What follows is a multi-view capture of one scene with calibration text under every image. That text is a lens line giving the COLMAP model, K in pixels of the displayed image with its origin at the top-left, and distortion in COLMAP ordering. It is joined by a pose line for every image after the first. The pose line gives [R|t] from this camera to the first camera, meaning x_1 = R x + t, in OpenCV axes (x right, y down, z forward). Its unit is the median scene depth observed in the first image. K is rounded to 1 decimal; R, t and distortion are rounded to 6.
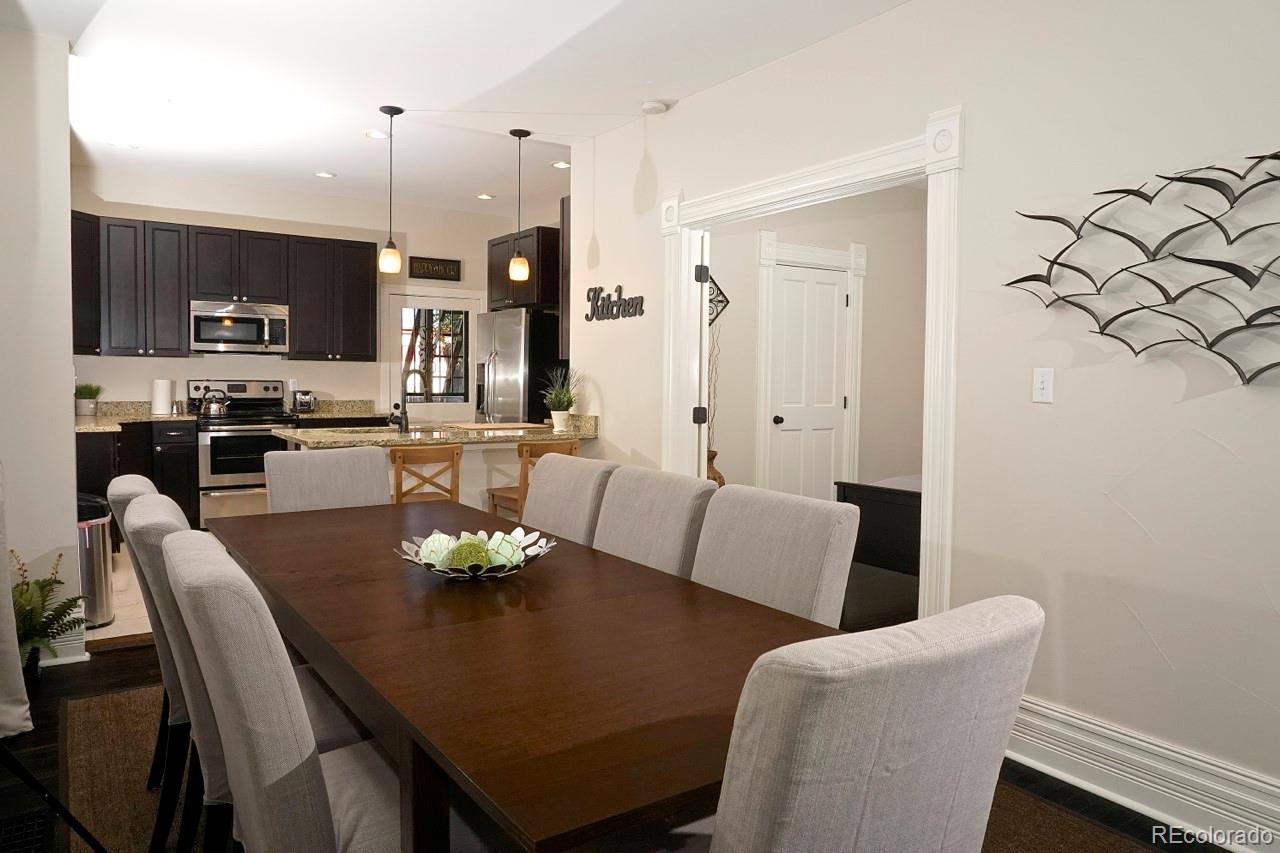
lens RADIAL K [[854.9, 0, 640.0], [0, 854.9, 426.5], [0, 0, 1]] dist [-0.049050, 0.036635]
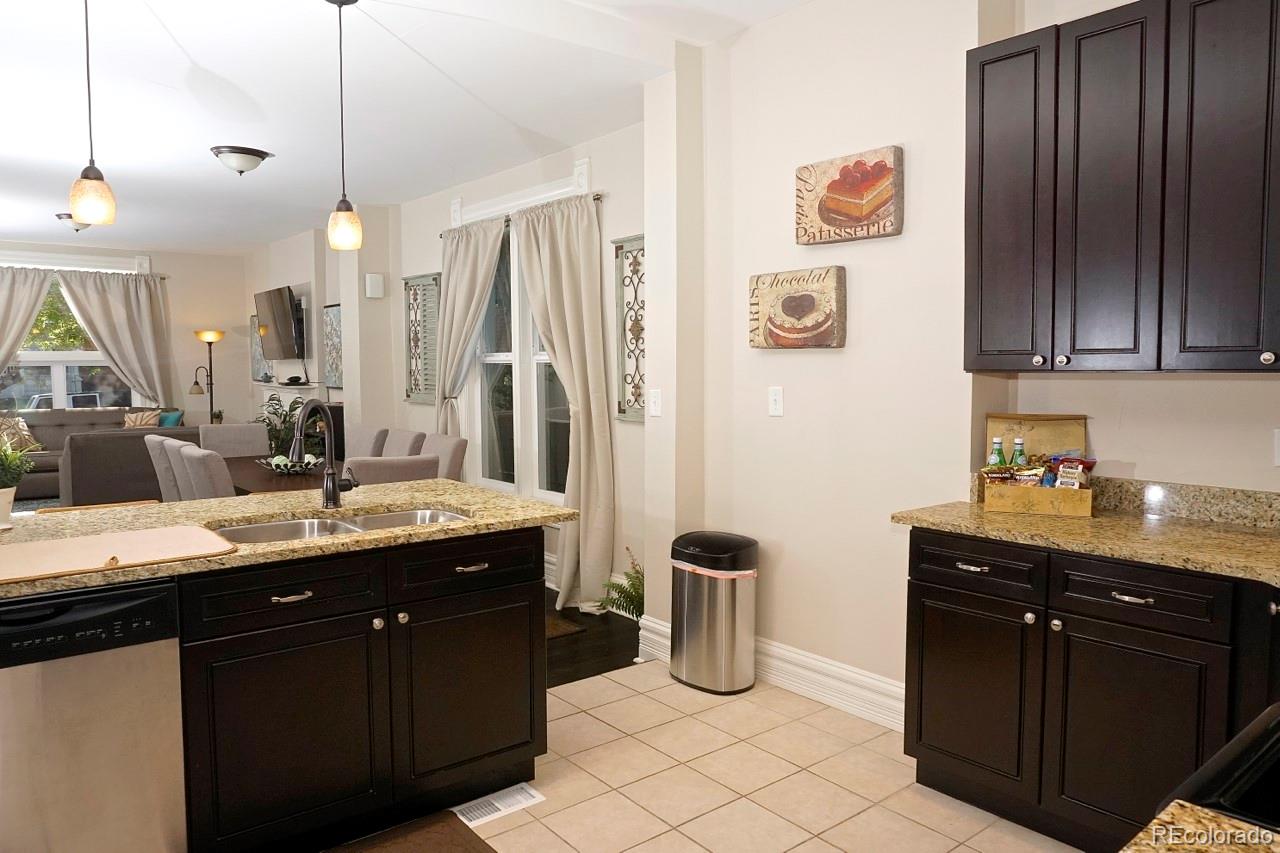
lens RADIAL K [[864.9, 0, 640.0], [0, 864.9, 426.5], [0, 0, 1]] dist [-0.047058, 0.036757]
pose [[-0.996128, -0.008621, -0.087493, -0.306643], [-0.019527, 0.992018, 0.124572, -0.087078], [0.085721, 0.125798, -0.988346, 1.119368]]
